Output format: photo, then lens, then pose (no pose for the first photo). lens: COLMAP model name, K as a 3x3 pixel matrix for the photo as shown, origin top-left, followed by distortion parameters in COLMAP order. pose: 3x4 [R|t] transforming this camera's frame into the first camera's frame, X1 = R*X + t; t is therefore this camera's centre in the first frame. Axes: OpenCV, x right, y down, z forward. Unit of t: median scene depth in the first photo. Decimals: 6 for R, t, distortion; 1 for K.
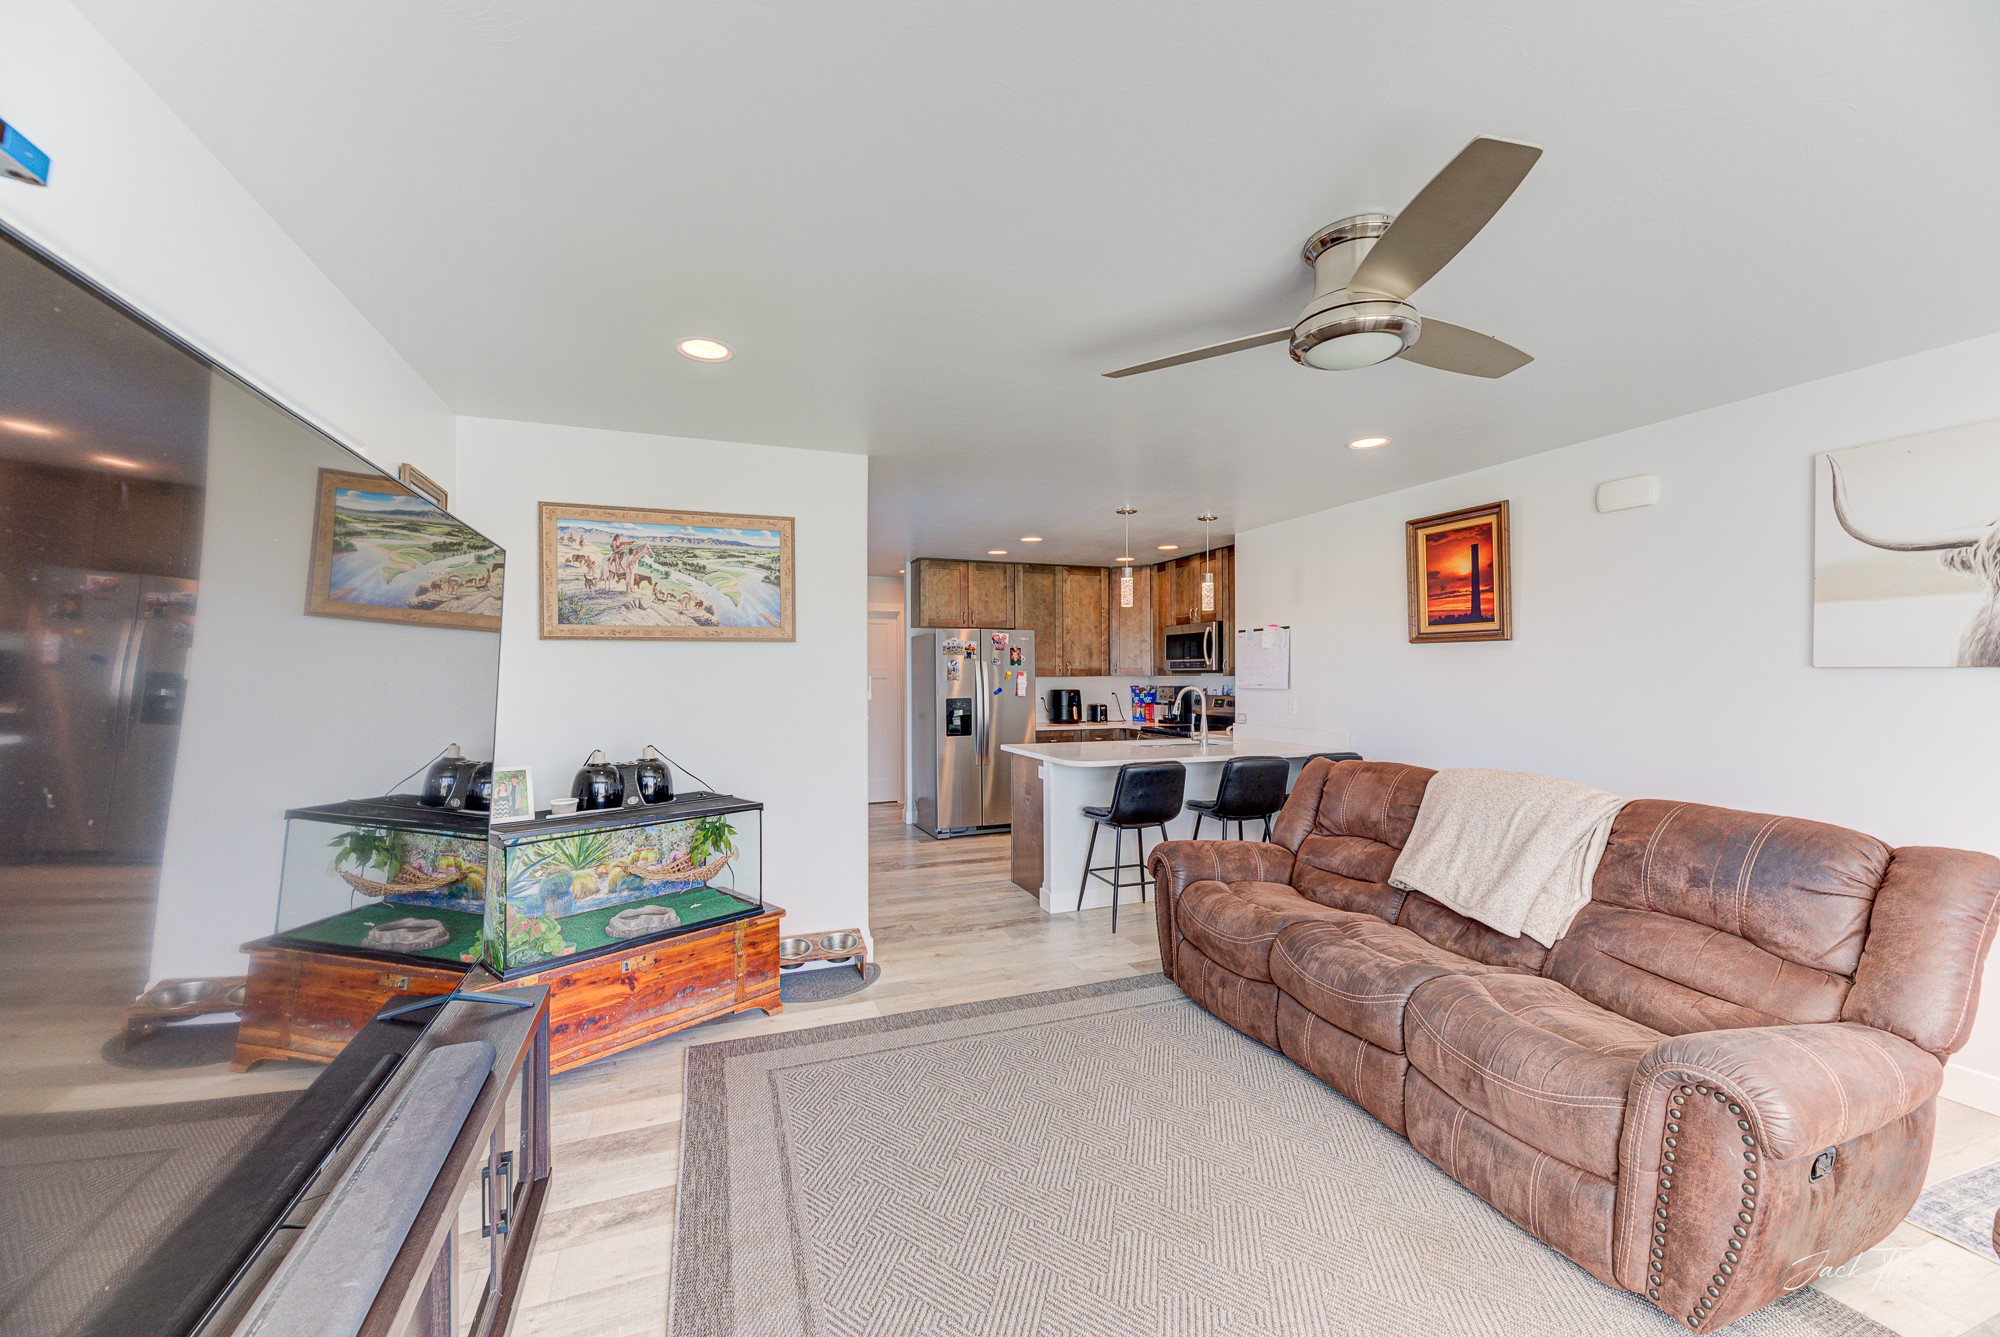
lens RADIAL K [[796.6, 0, 993.3], [0, 796.6, 675.1], [0, 0, 1]] dist [0.009526, -0.000405]
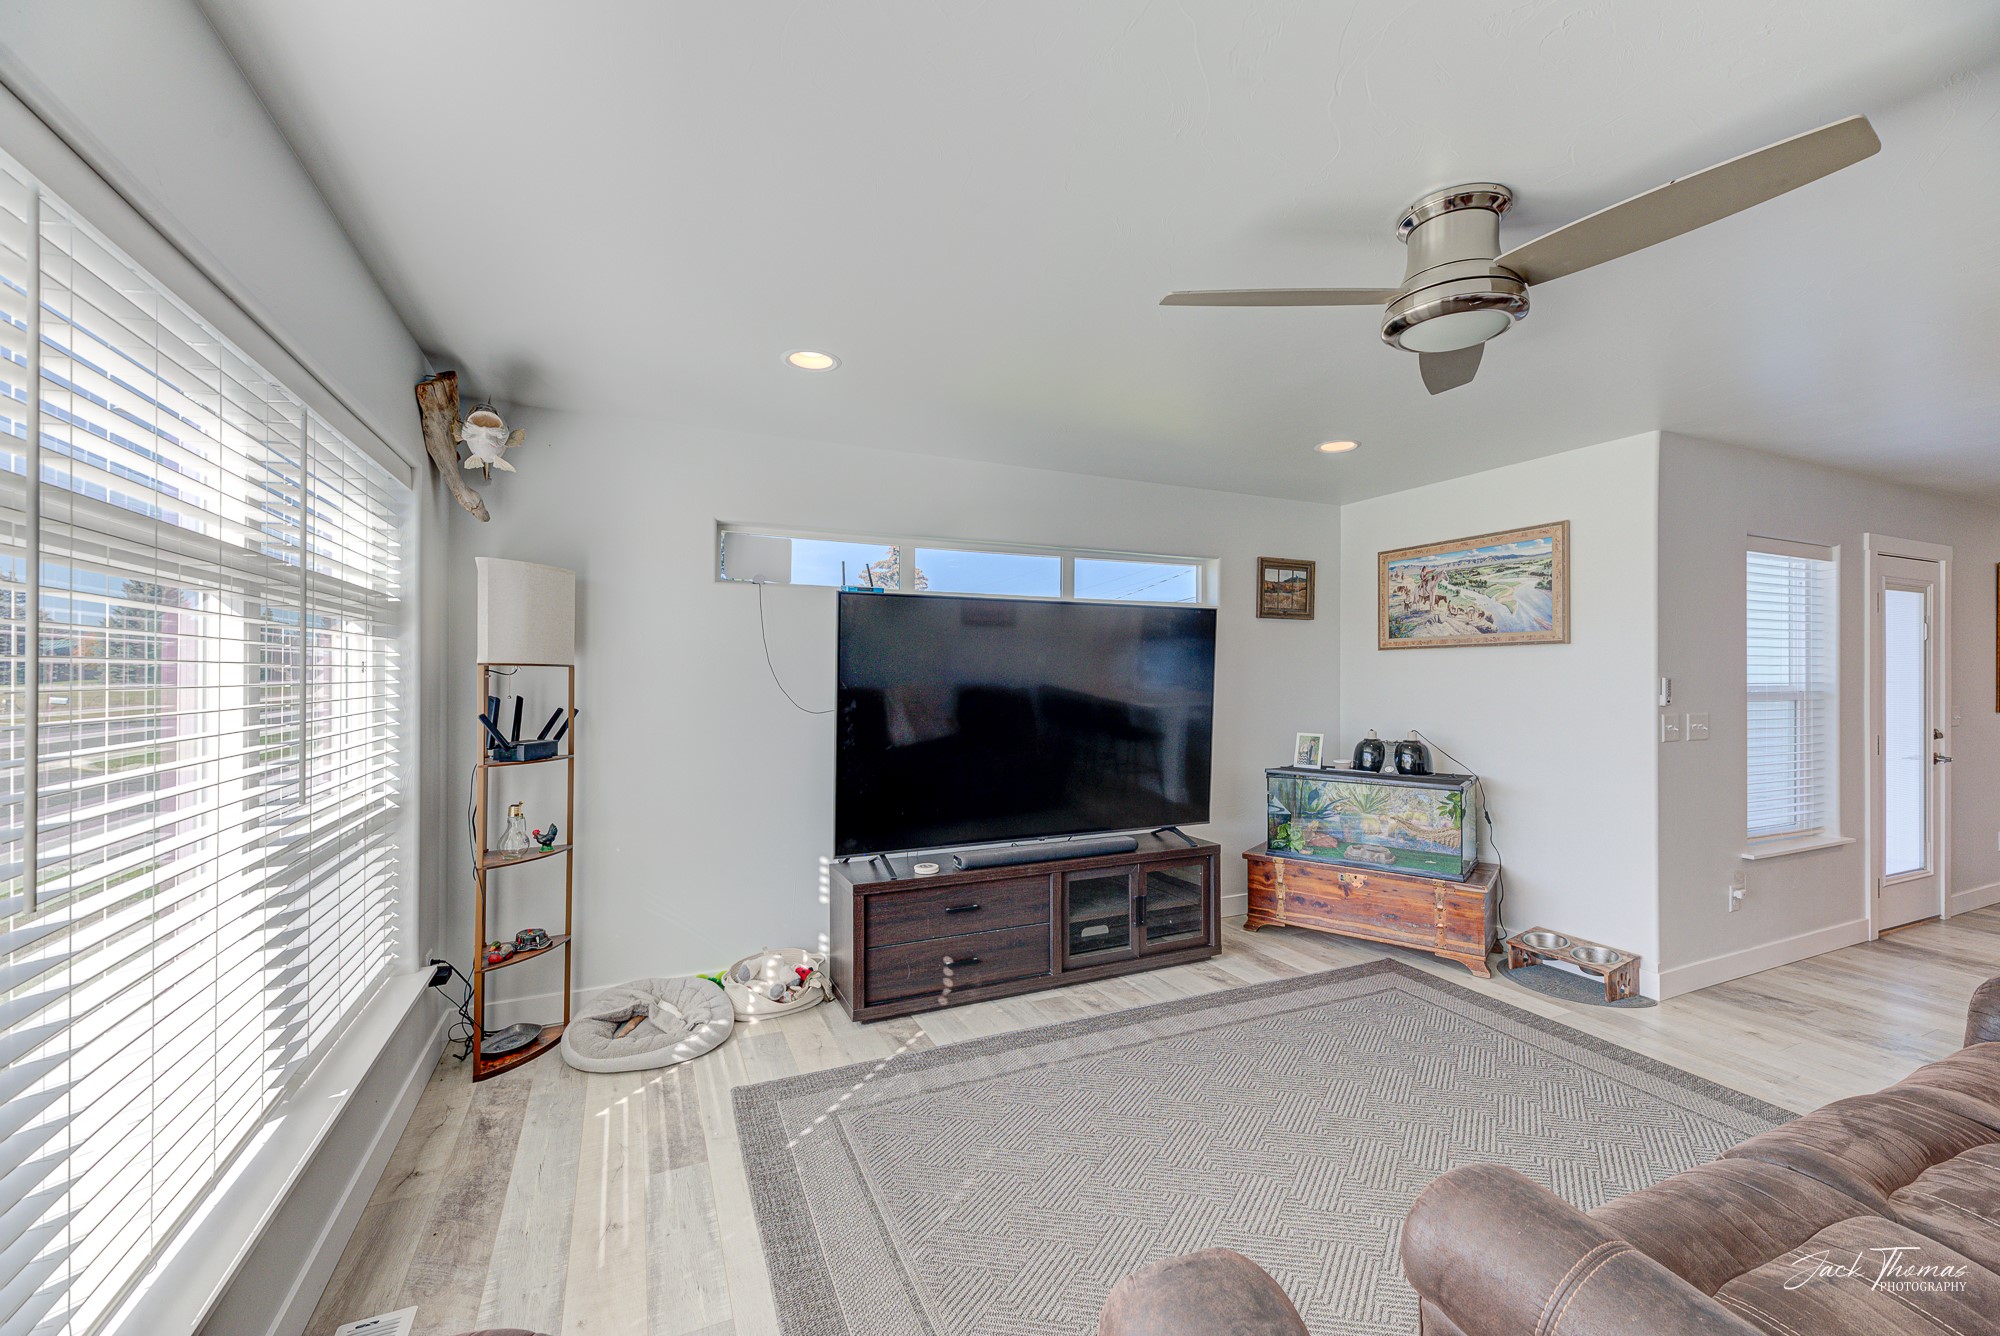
lens RADIAL K [[796.6, 0, 995.5], [0, 796.6, 670.4], [0, 0, 1]] dist [0.009526, -0.000405]
pose [[0.061224, -0.001874, -0.998122, 0.762567], [-0.001000, 0.999998, -0.001939, -0.005361], [0.998124, 0.001117, 0.061222, 0.230852]]
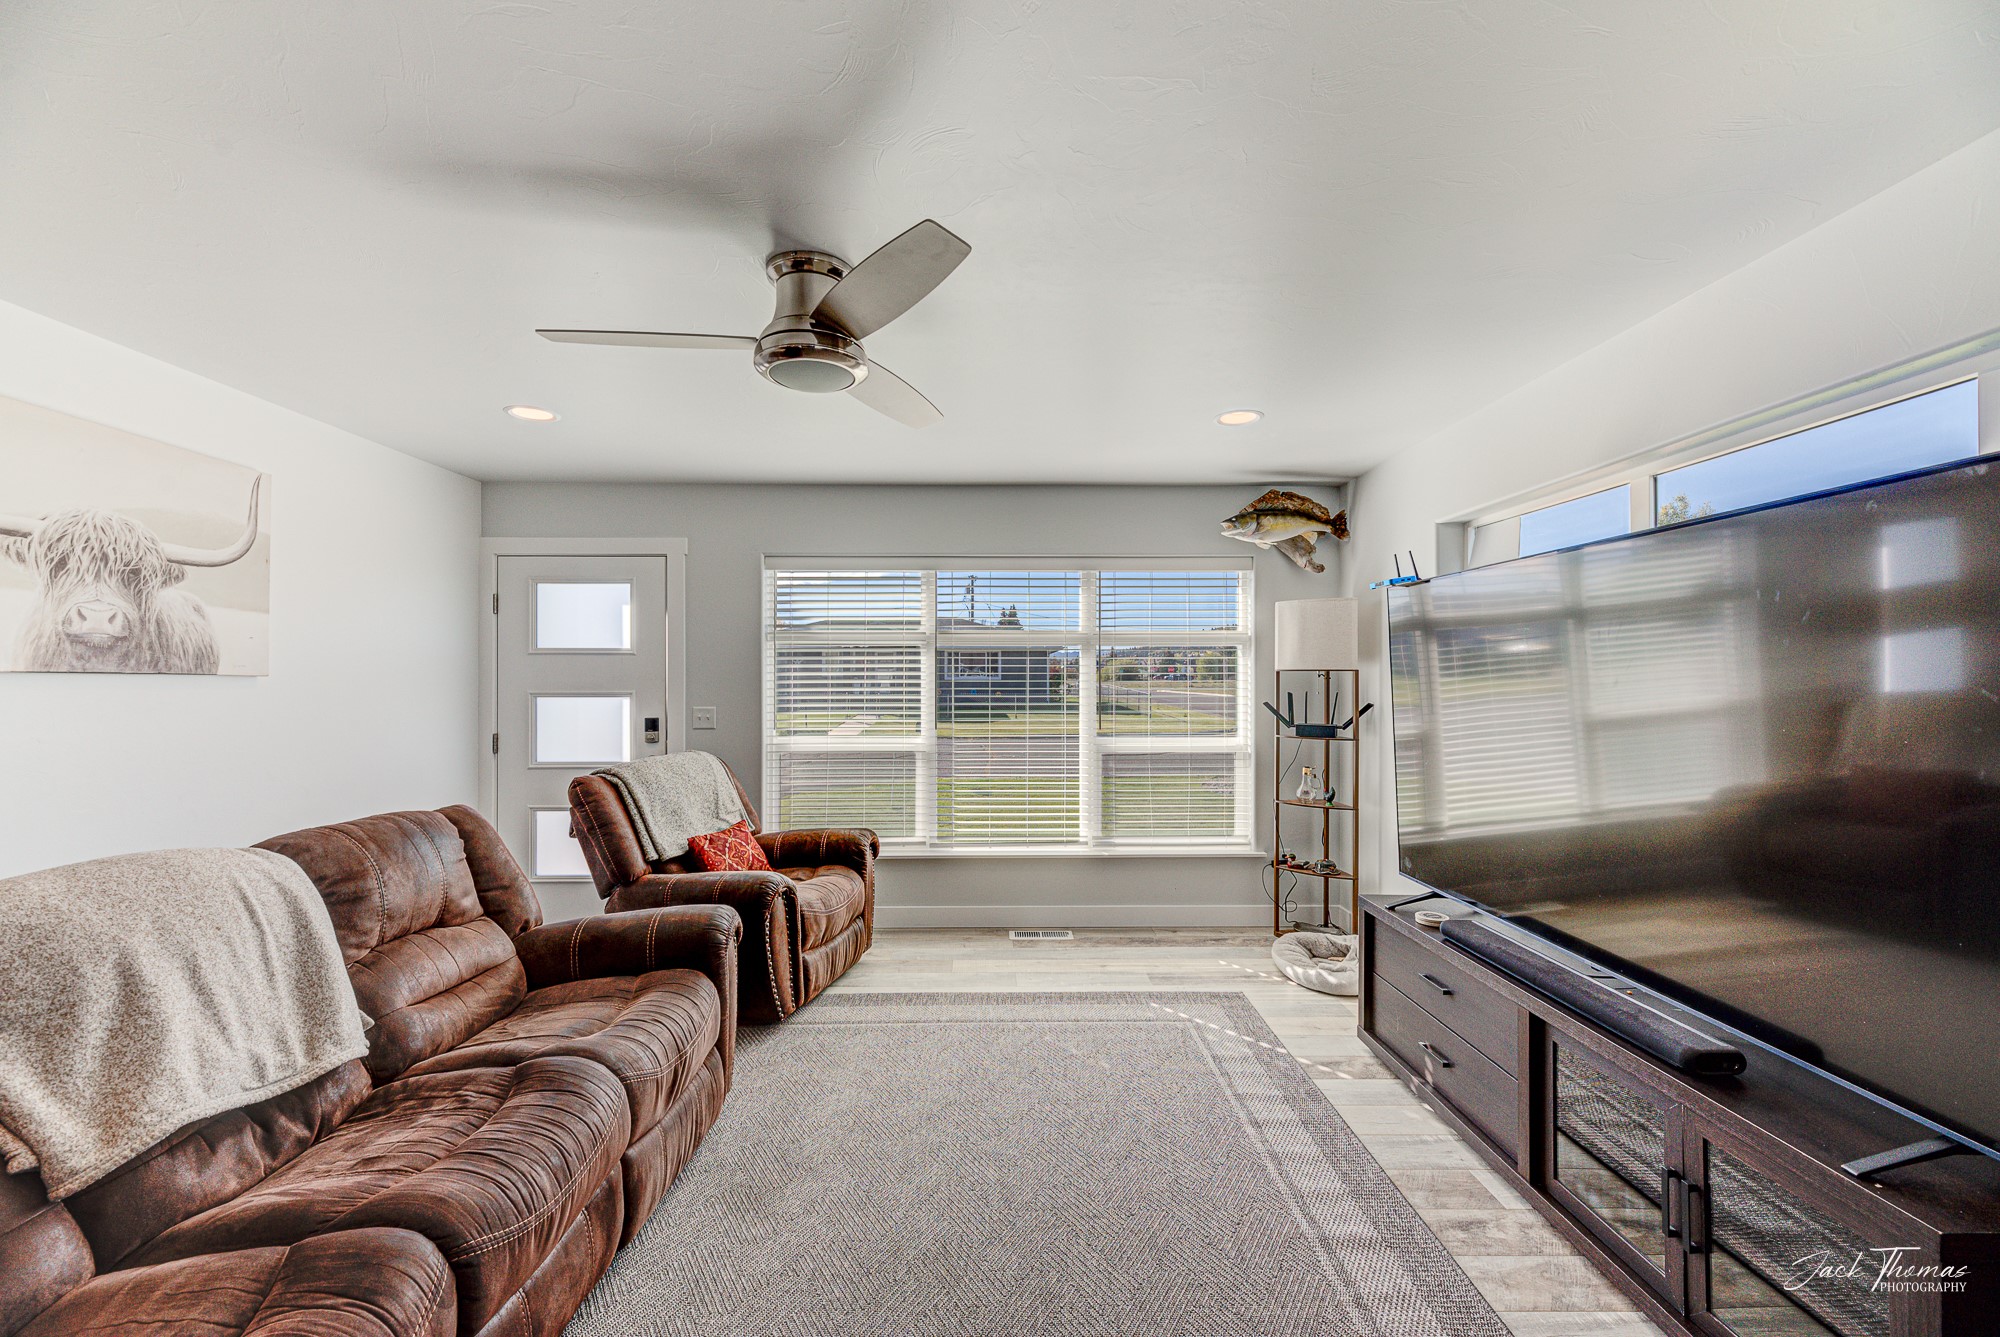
lens RADIAL K [[796.6, 0, 1000.7], [0, 796.6, 668.5], [0, 0, 1]] dist [0.009526, -0.000405]
pose [[-0.946409, -0.002891, 0.322957, -0.076479], [-0.003151, 0.999995, -0.000280, -0.012653], [-0.322954, -0.001282, -0.946414, 1.097689]]
